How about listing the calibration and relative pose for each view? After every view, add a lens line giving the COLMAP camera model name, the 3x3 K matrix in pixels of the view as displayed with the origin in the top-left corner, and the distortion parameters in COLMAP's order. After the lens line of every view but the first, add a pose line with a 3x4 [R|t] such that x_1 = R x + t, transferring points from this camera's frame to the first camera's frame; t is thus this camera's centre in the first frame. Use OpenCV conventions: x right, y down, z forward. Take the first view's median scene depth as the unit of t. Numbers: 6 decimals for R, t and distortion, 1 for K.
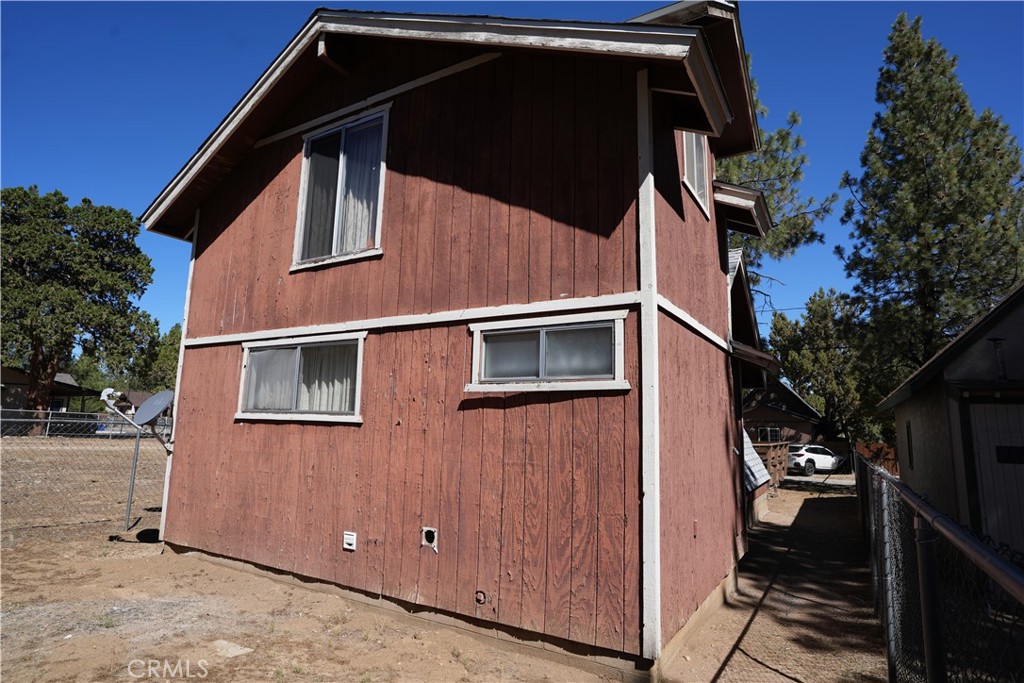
lens RADIAL K [[556.4, 0, 512.9], [0, 556.4, 346.4], [0, 0, 1]] dist [-0.040819, 0.027411]
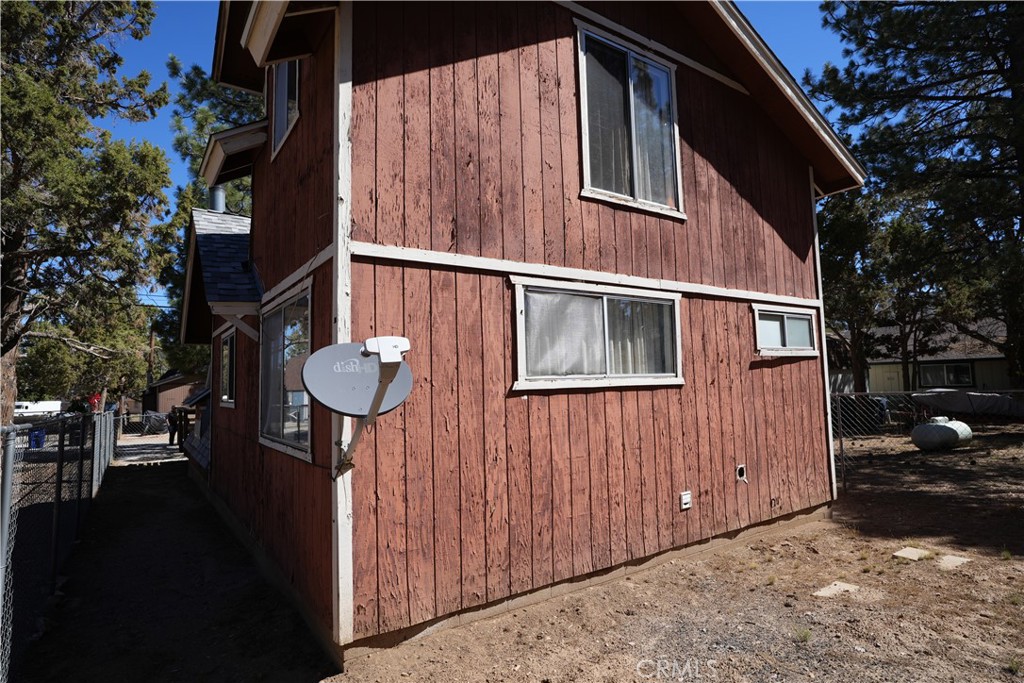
lens RADIAL K [[556.4, 0, 513.1], [0, 556.4, 330.9], [0, 0, 1]] dist [-0.040819, 0.027411]
pose [[0.411851, 0.040854, 0.910335, -1.327922], [-0.100179, 0.994969, 0.000671, 0.070843], [-0.905728, -0.091473, 0.413872, 0.870827]]
